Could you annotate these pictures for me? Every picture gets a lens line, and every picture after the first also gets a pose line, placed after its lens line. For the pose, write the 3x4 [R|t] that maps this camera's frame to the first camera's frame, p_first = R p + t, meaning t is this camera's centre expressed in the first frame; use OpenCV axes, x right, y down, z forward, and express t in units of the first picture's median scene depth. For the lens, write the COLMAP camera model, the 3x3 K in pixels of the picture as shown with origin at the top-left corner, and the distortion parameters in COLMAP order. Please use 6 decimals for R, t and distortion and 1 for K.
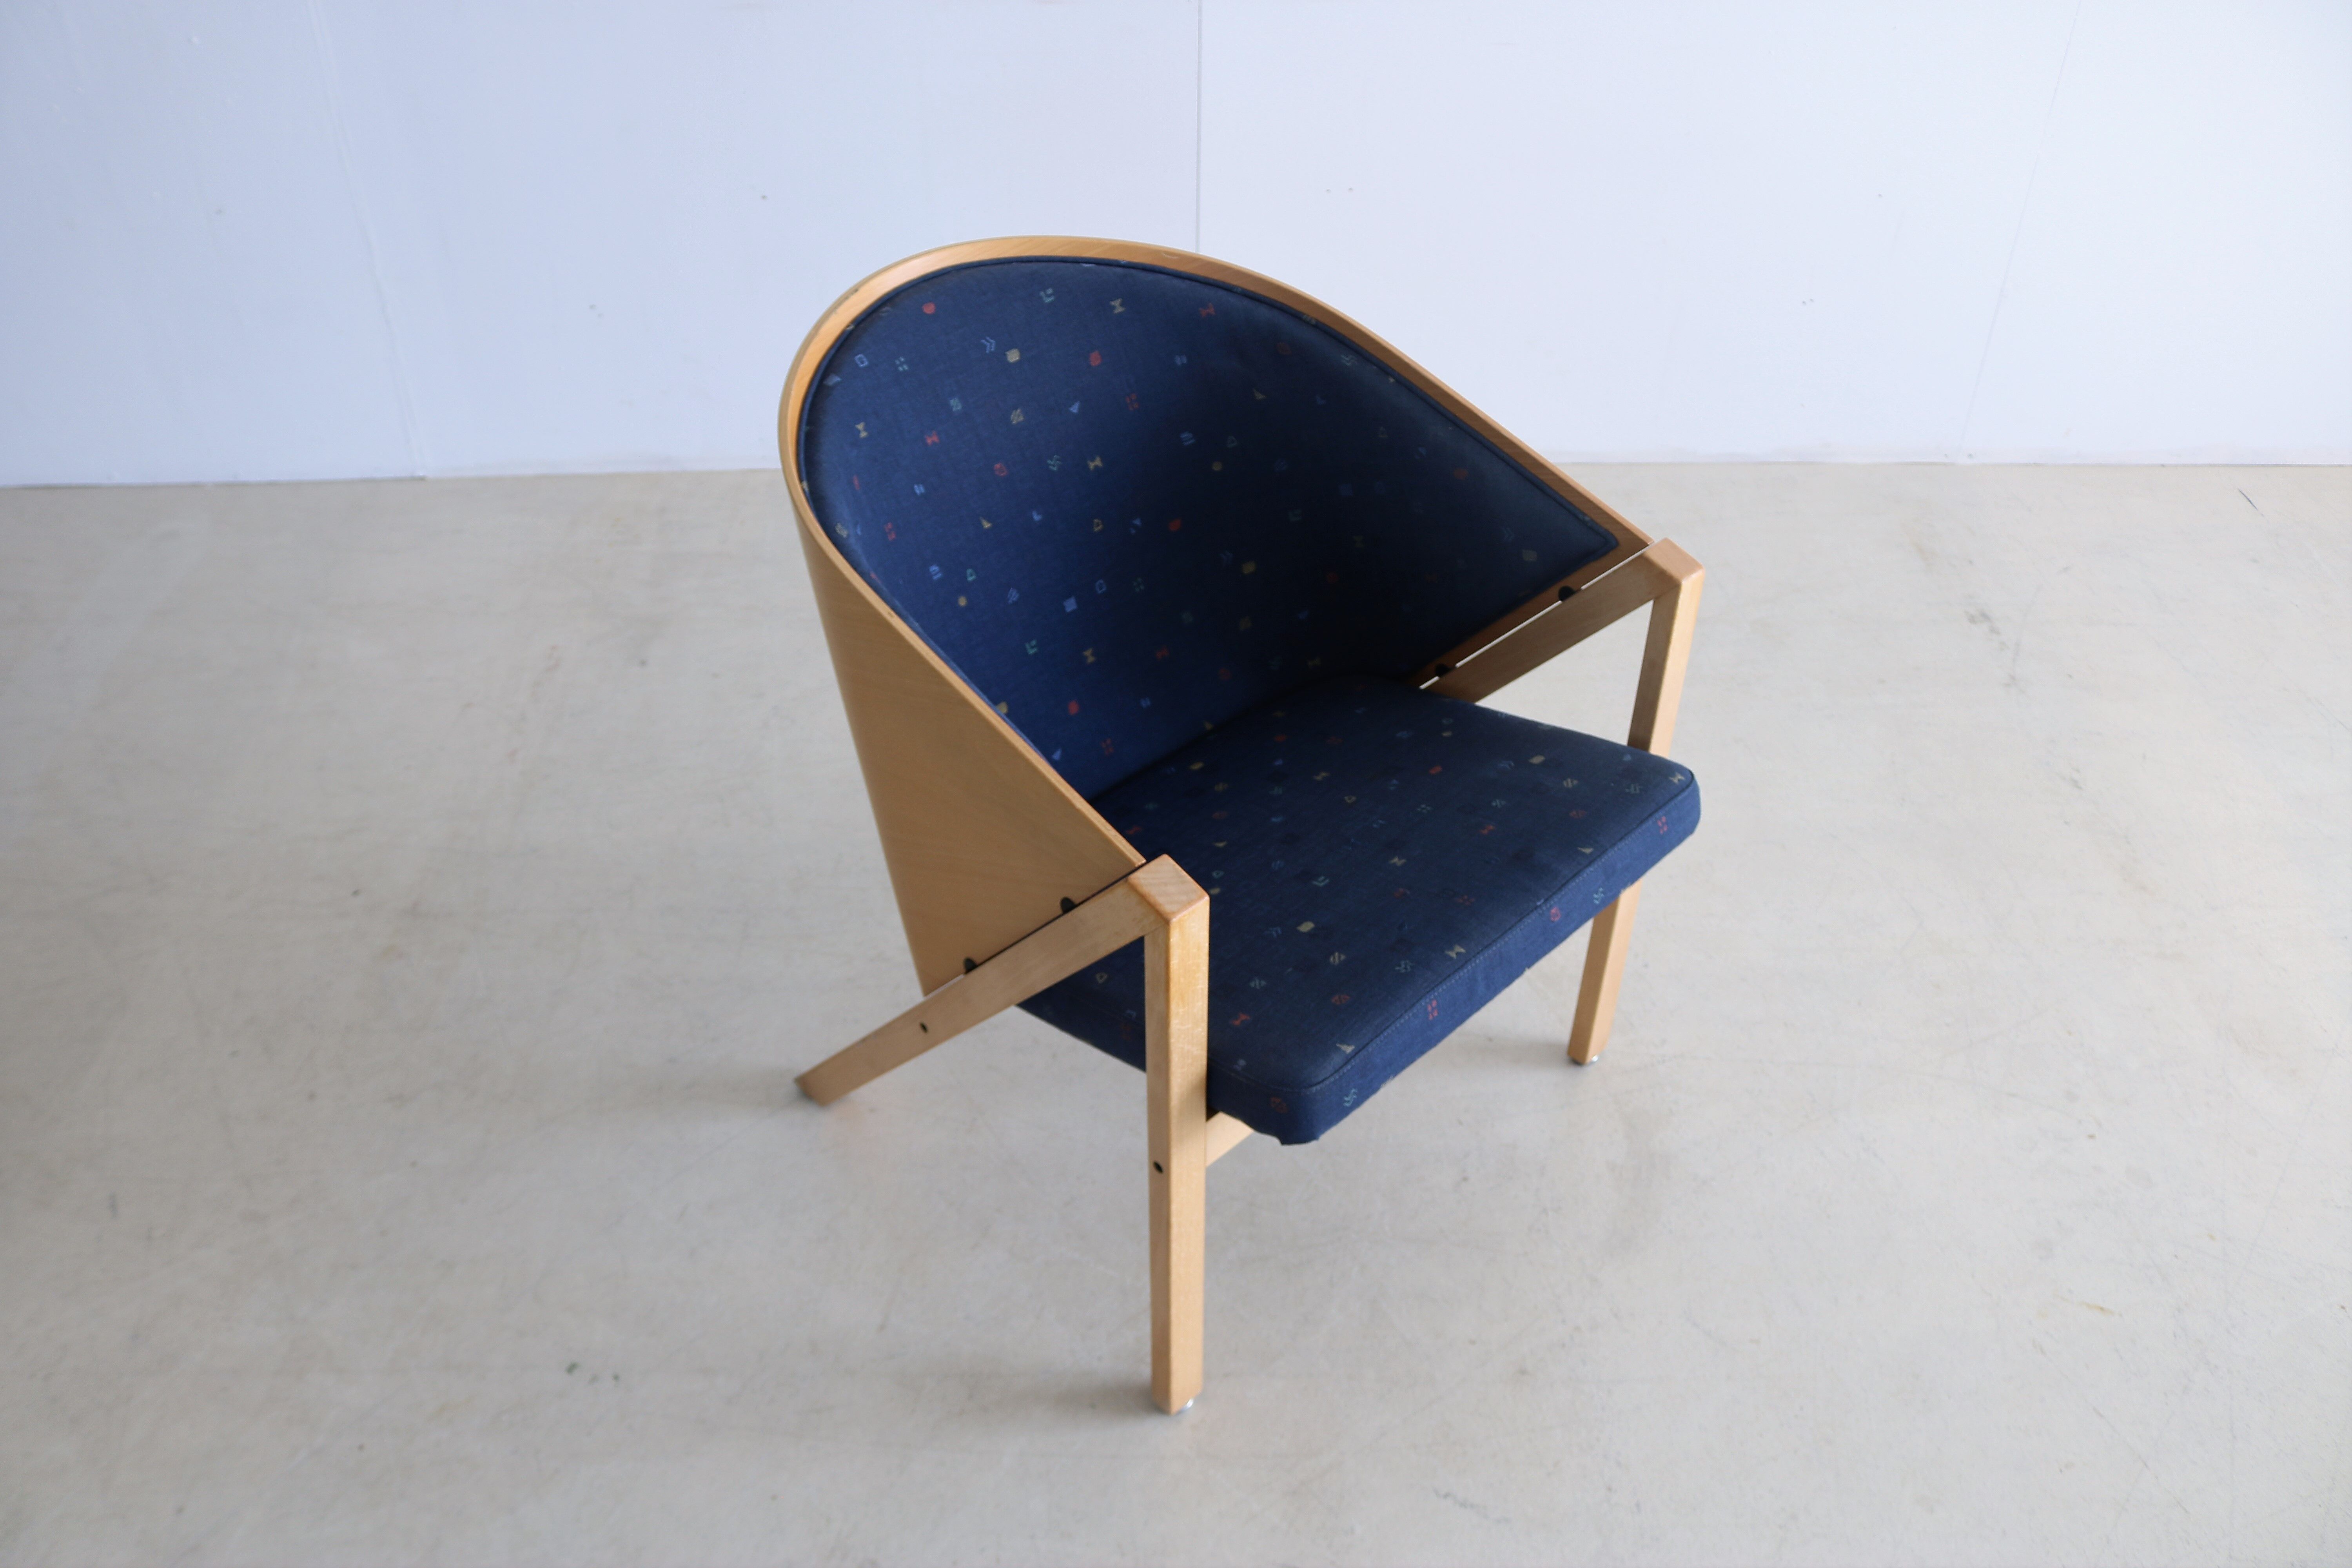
lens RADIAL K [[2045.0, 0, 1164.8], [0, 2045.0, 840.0], [0, 0, 1]] dist [-0.147497, 0.130247]
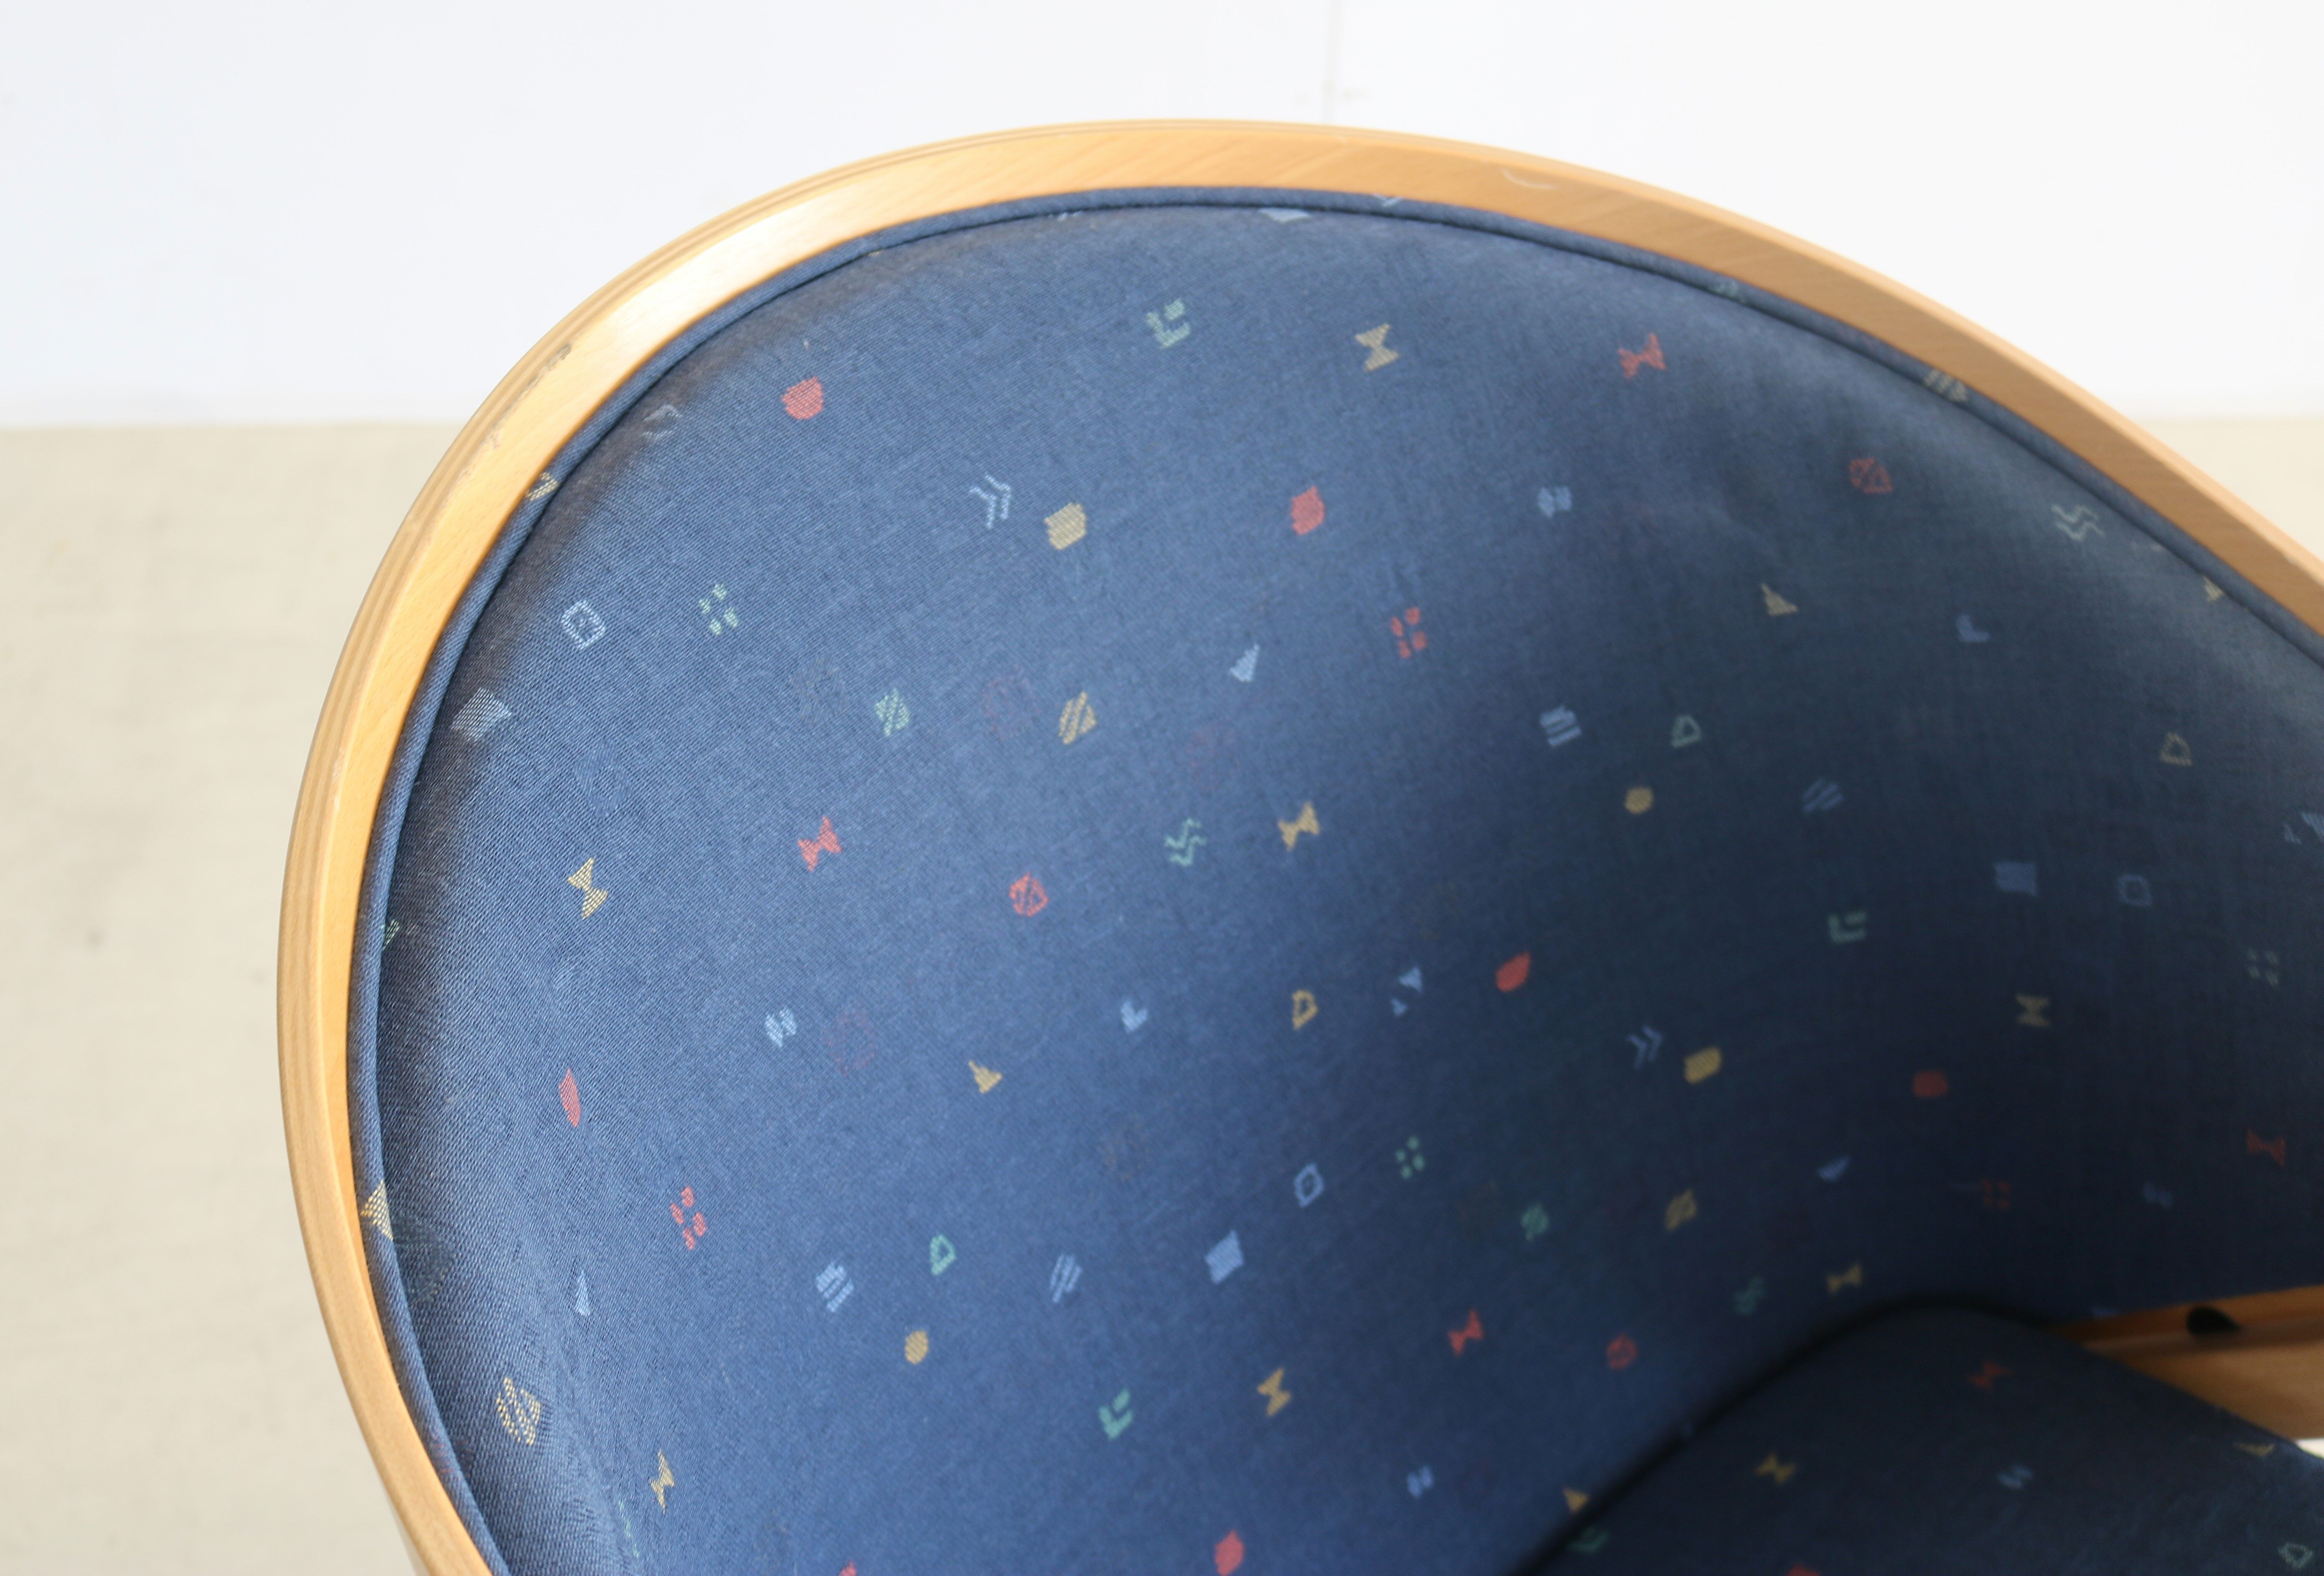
lens RADIAL K [[2891.8, 0, 1067.1], [0, 2891.8, 785.8], [0, 0, 1]] dist [-0.086800, 0.005823]
pose [[0.999881, 0.002642, 0.015208, -0.079032], [-0.003387, 0.998785, 0.049172, -0.214269], [-0.015059, -0.049217, 0.998675, 0.532552]]
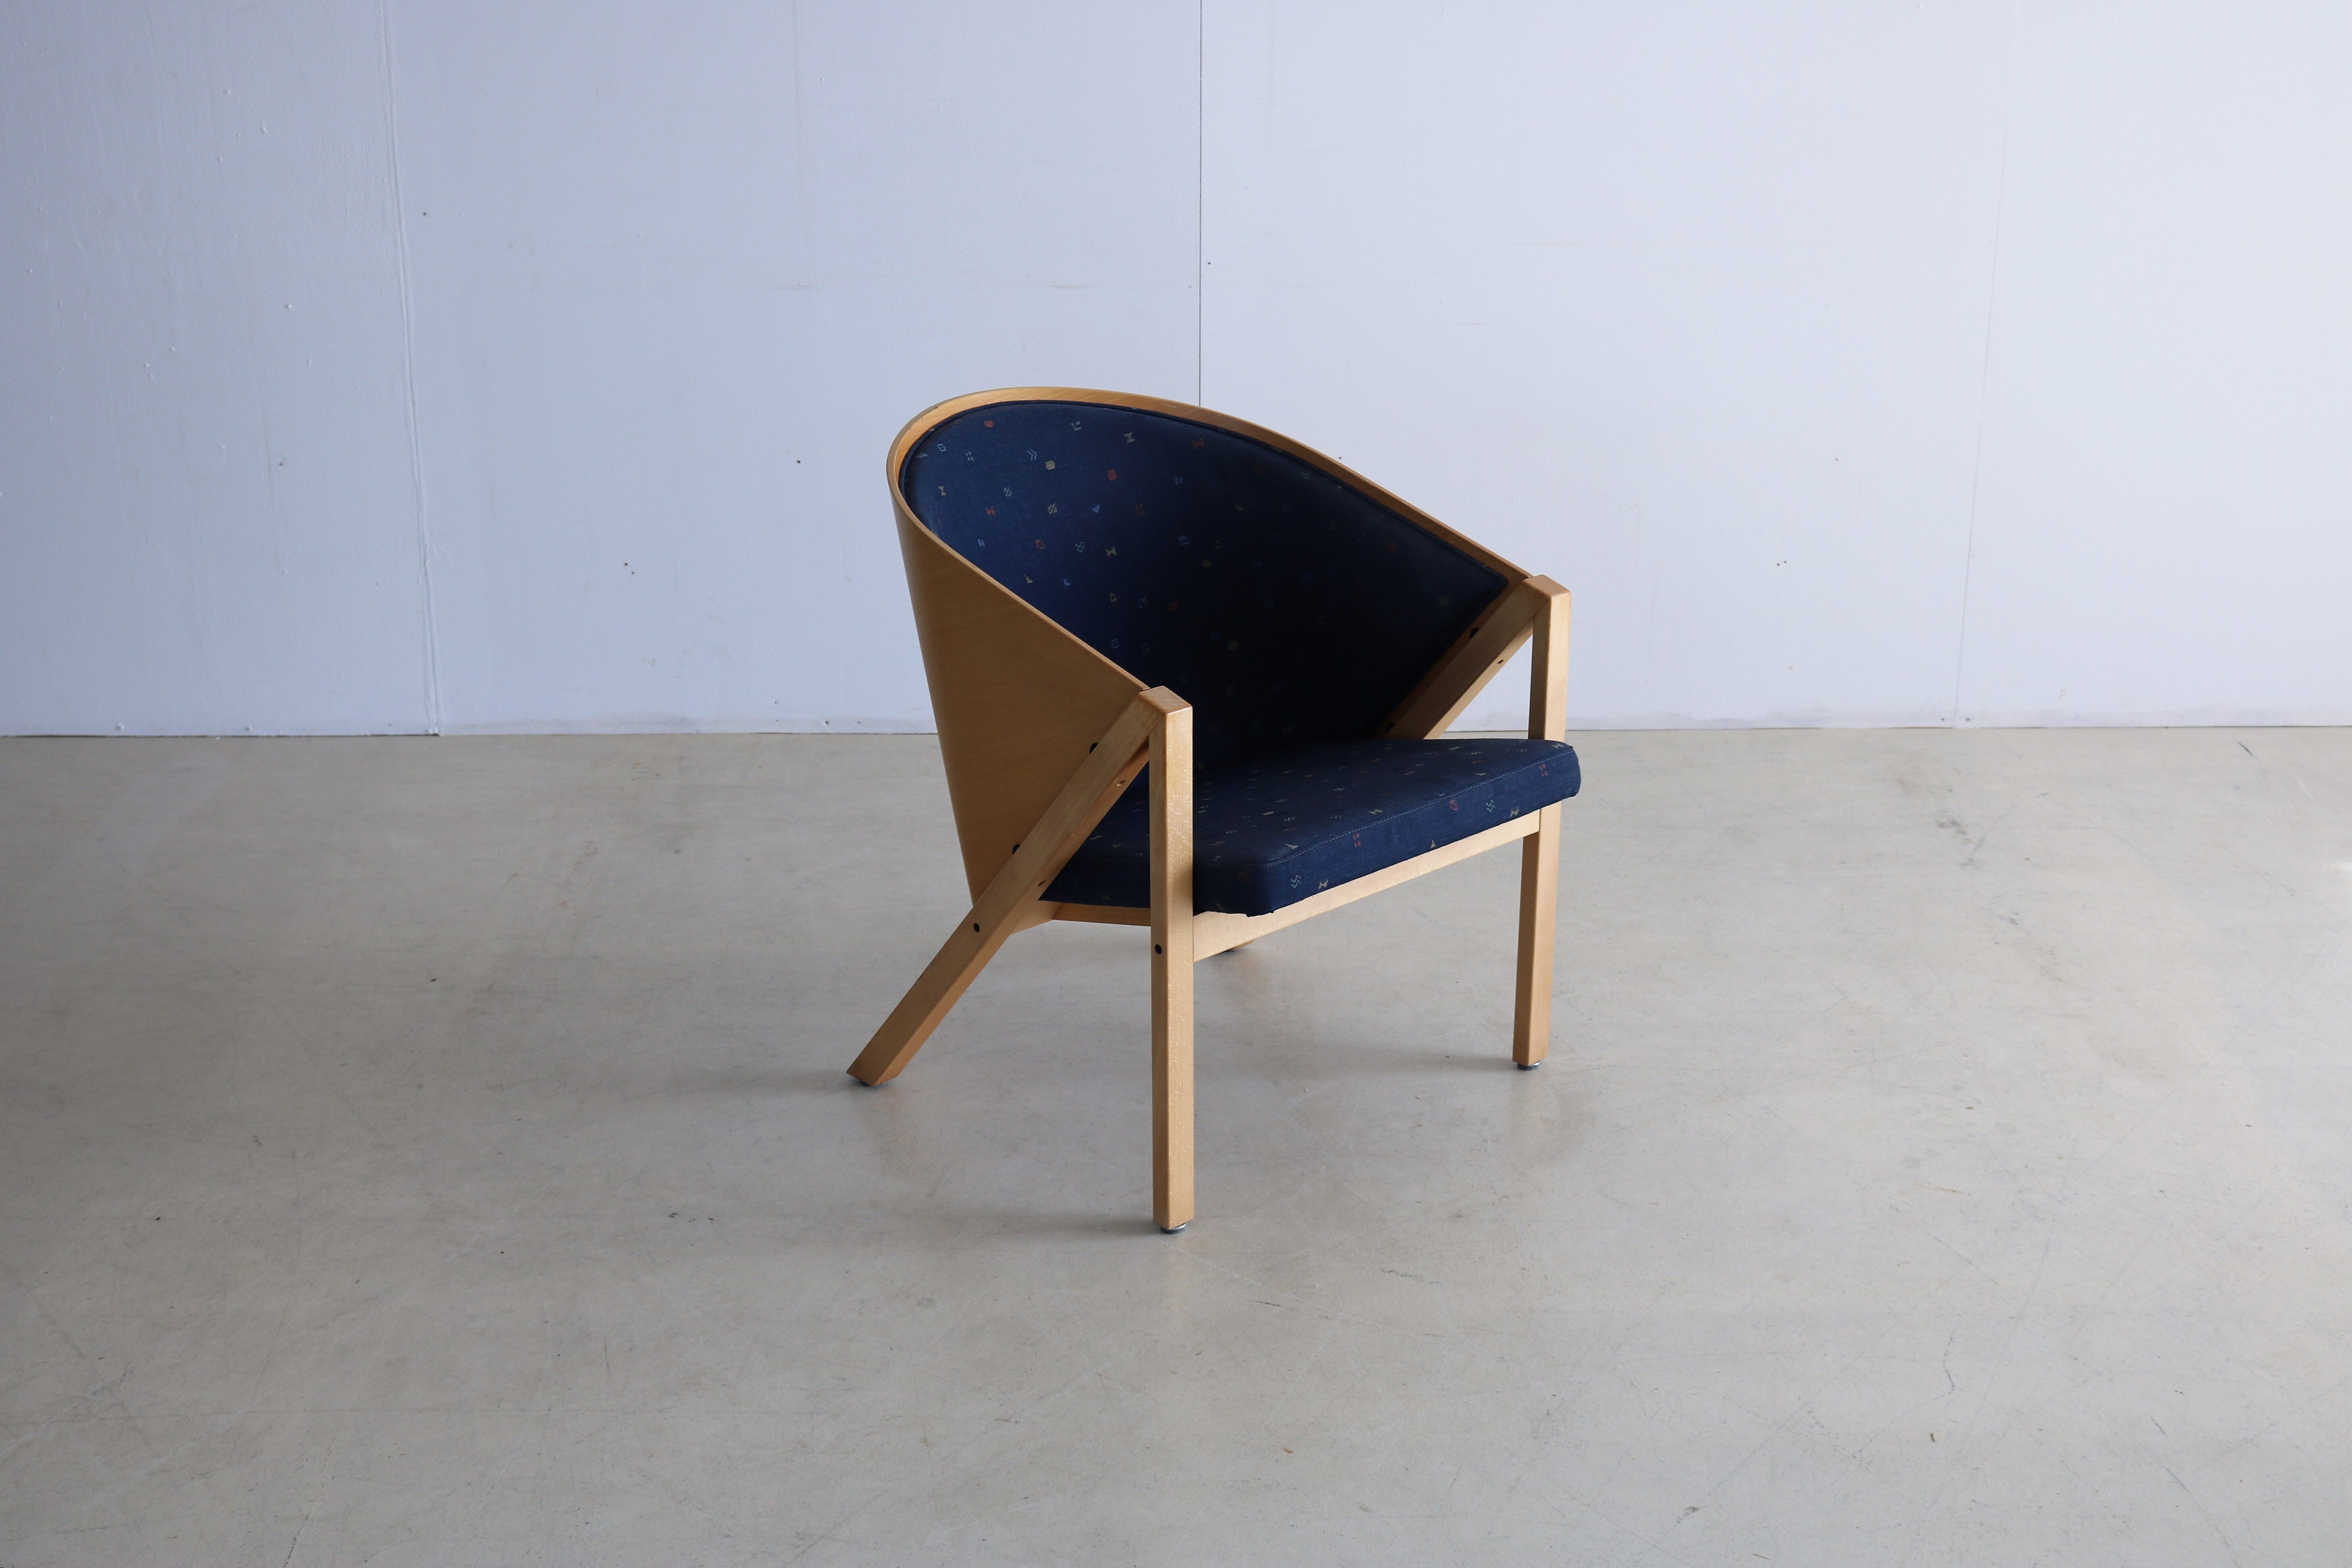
lens RADIAL K [[3548.1, 0, 1236.7], [0, 3548.1, 781.0], [0, 0, 1]] dist [-0.046440, 0.079042]
pose [[0.999893, -0.000216, 0.014621, 0.012291], [0.005363, 0.935642, -0.352909, 0.744187], [-0.013604, 0.352950, 0.935543, -1.052226]]
